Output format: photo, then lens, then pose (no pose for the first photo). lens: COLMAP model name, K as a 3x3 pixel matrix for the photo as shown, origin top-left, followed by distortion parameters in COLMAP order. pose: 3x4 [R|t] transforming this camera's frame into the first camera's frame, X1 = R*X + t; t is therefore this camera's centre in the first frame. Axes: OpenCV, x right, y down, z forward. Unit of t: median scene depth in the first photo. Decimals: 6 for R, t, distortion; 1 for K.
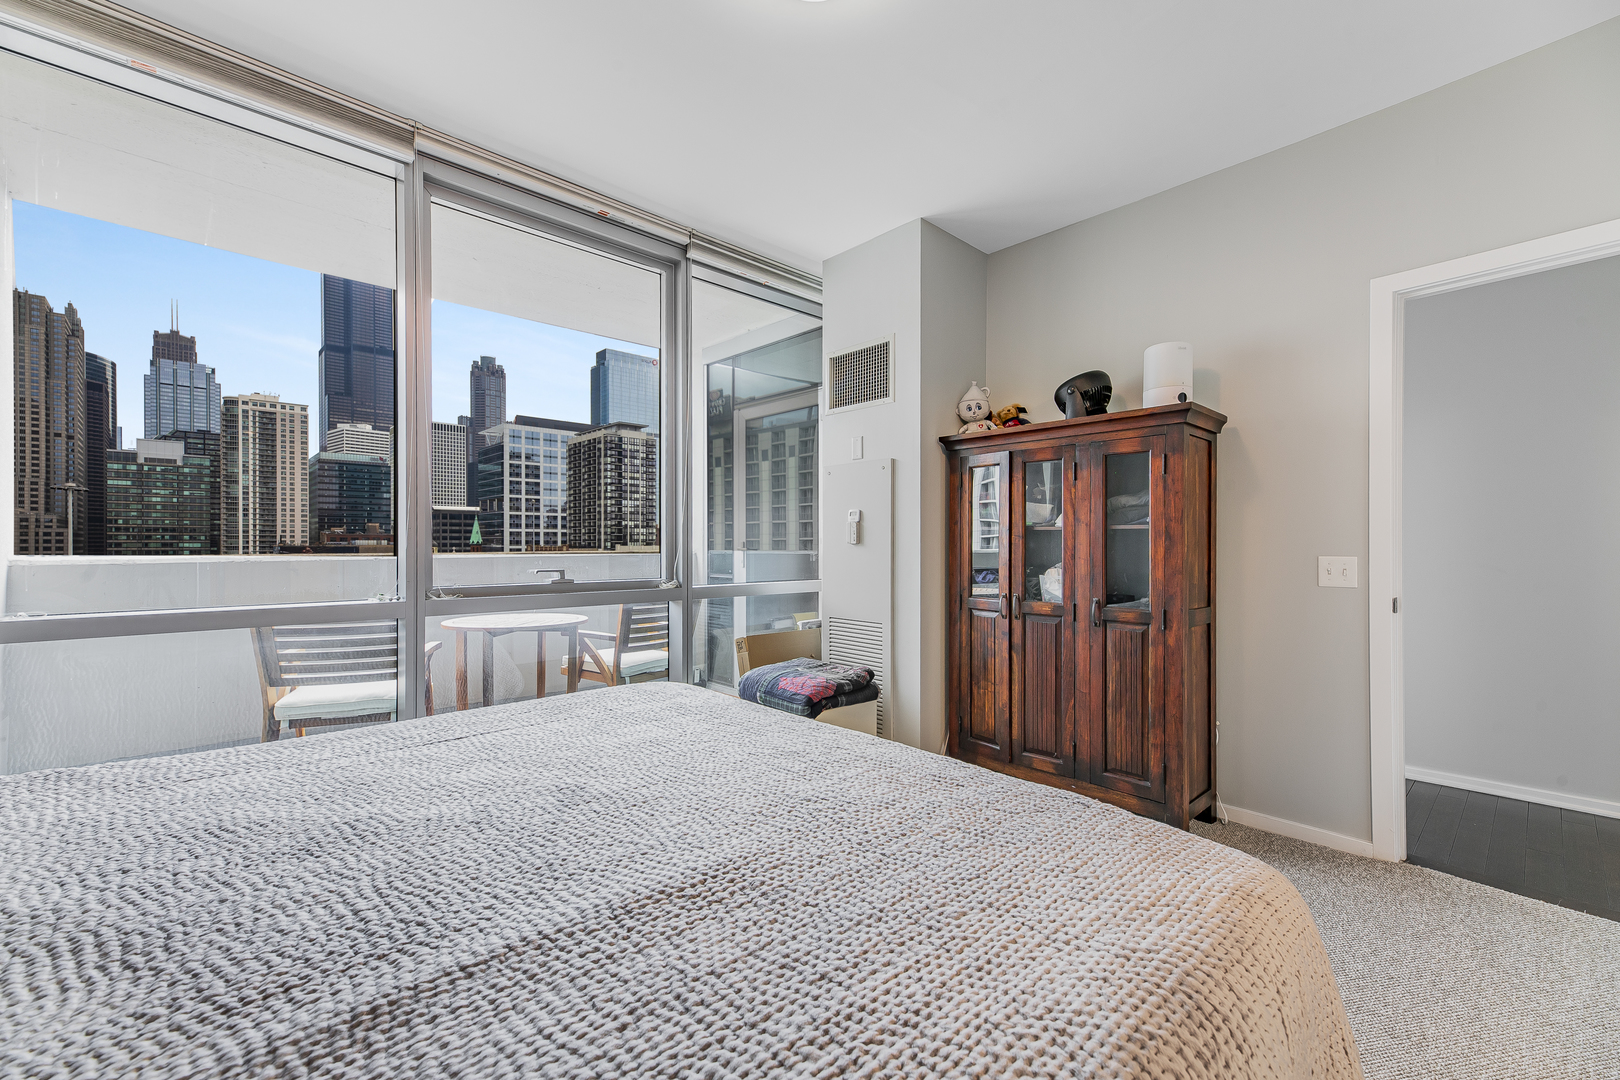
lens RADIAL K [[671.8, 0, 805.3], [0, 671.8, 543.2], [0, 0, 1]] dist [0.026470, -0.000162]
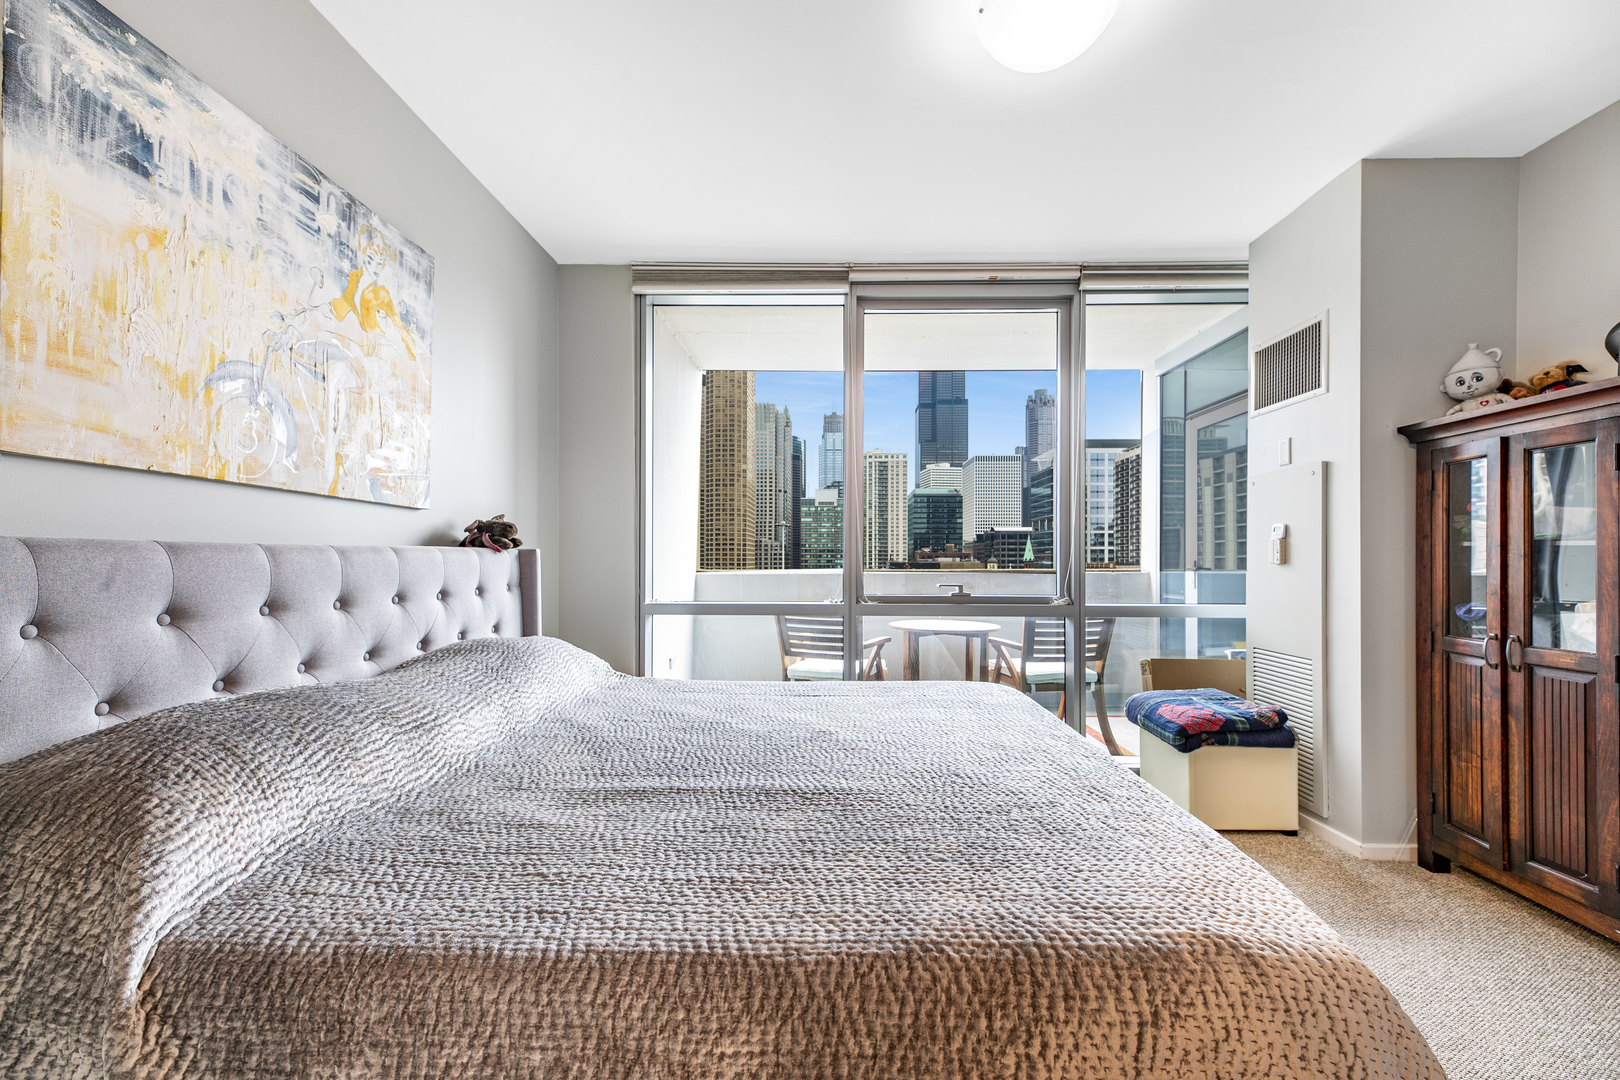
lens RADIAL K [[654.9, 0, 829.1], [0, 654.9, 558.8], [0, 0, 1]] dist [0.027879, -0.006714]
pose [[0.728112, -0.001098, -0.685457, 0.233149], [-0.000645, 0.999997, -0.002287, -0.003448], [0.685458, 0.002107, 0.728110, -0.011031]]
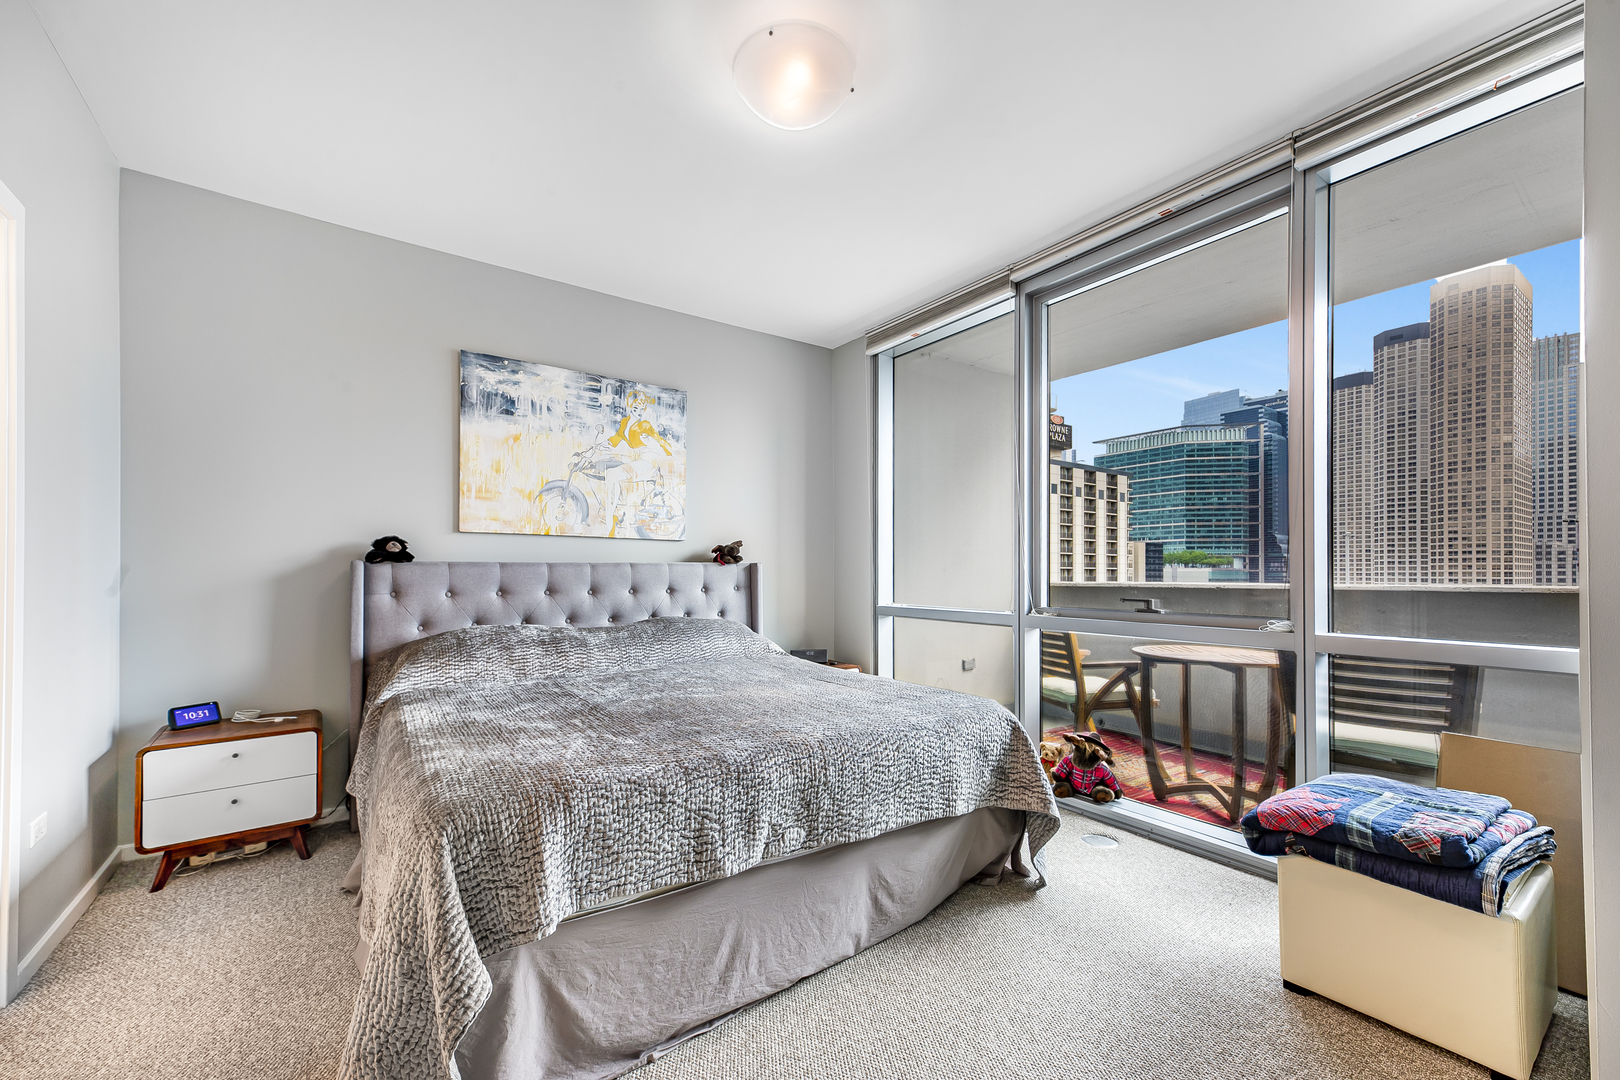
lens RADIAL K [[657.4, 0, 814.3], [0, 657.4, 568.3], [0, 0, 1]] dist [0.019688, -0.000122]
pose [[-0.124264, -0.009830, -0.992201, 0.565943], [-0.000105, 0.999951, -0.009894, 0.003430], [0.992249, -0.001125, -0.124259, 0.556510]]
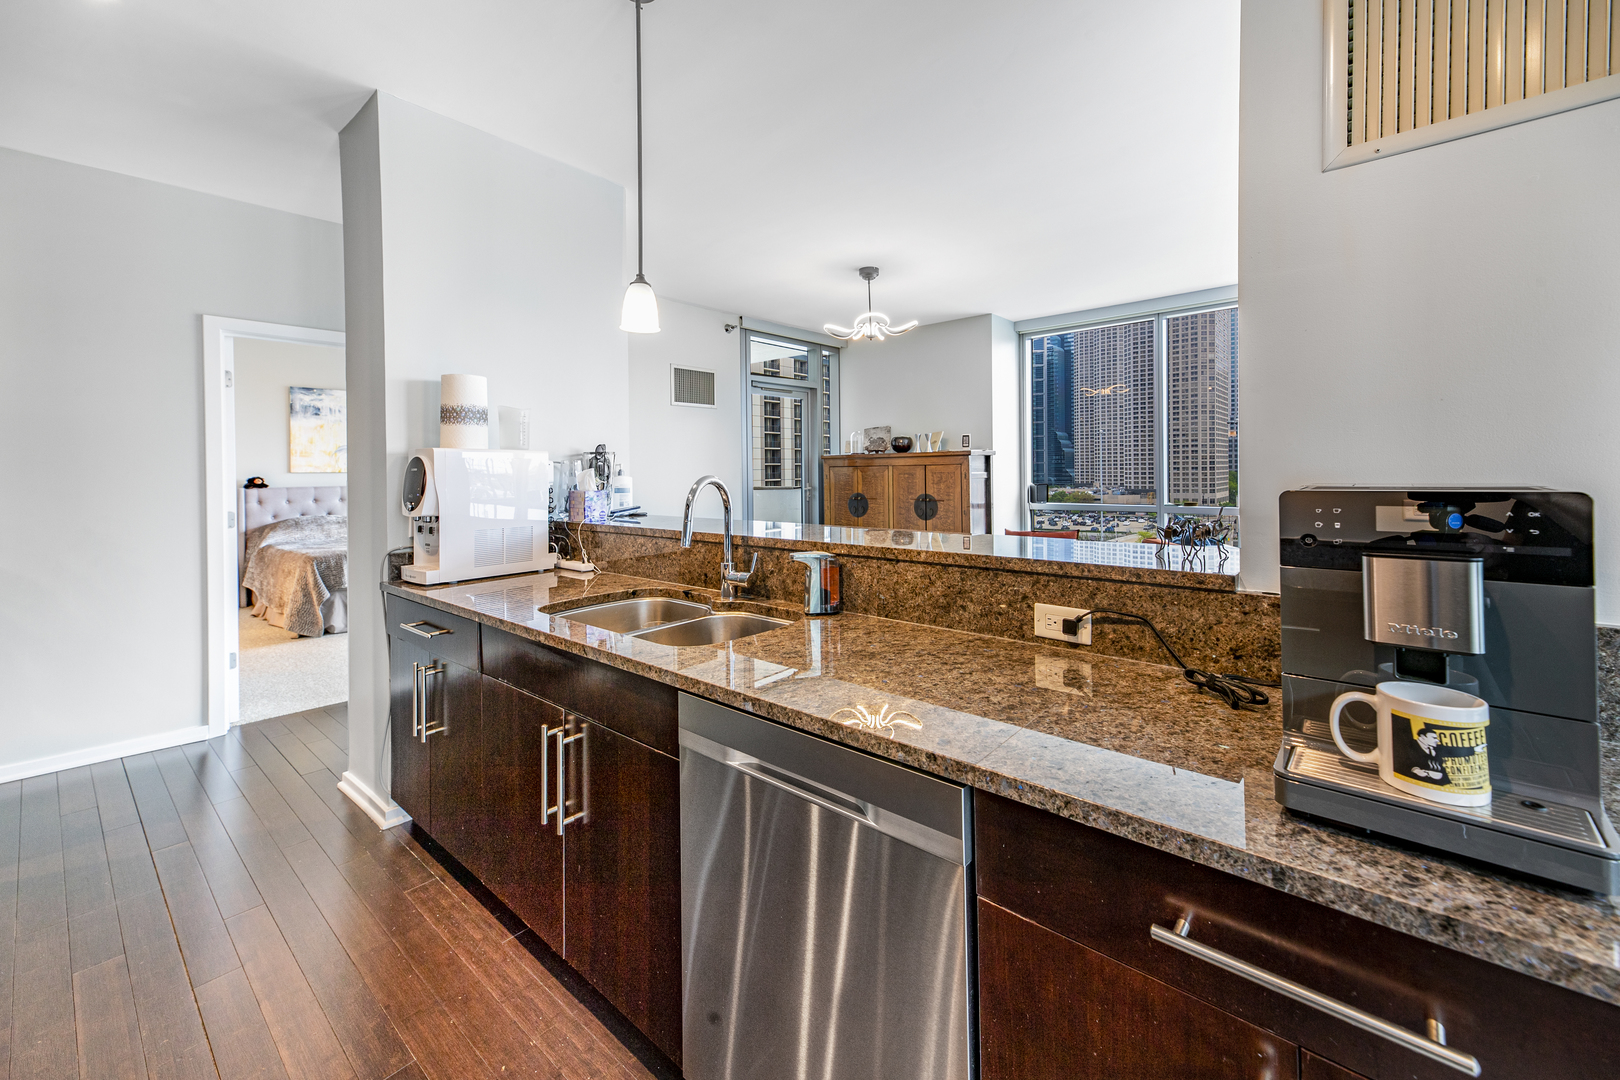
lens RADIAL K [[656.6, 0, 830.9], [0, 656.6, 468.4], [0, 0, 1]] dist [0.021233, 0.000035]
pose [[0.134094, -0.004965, -0.990956, 1.876548], [0.018545, 0.999825, -0.002499, -0.034496], [0.990795, -0.018042, 0.134163, 1.267142]]
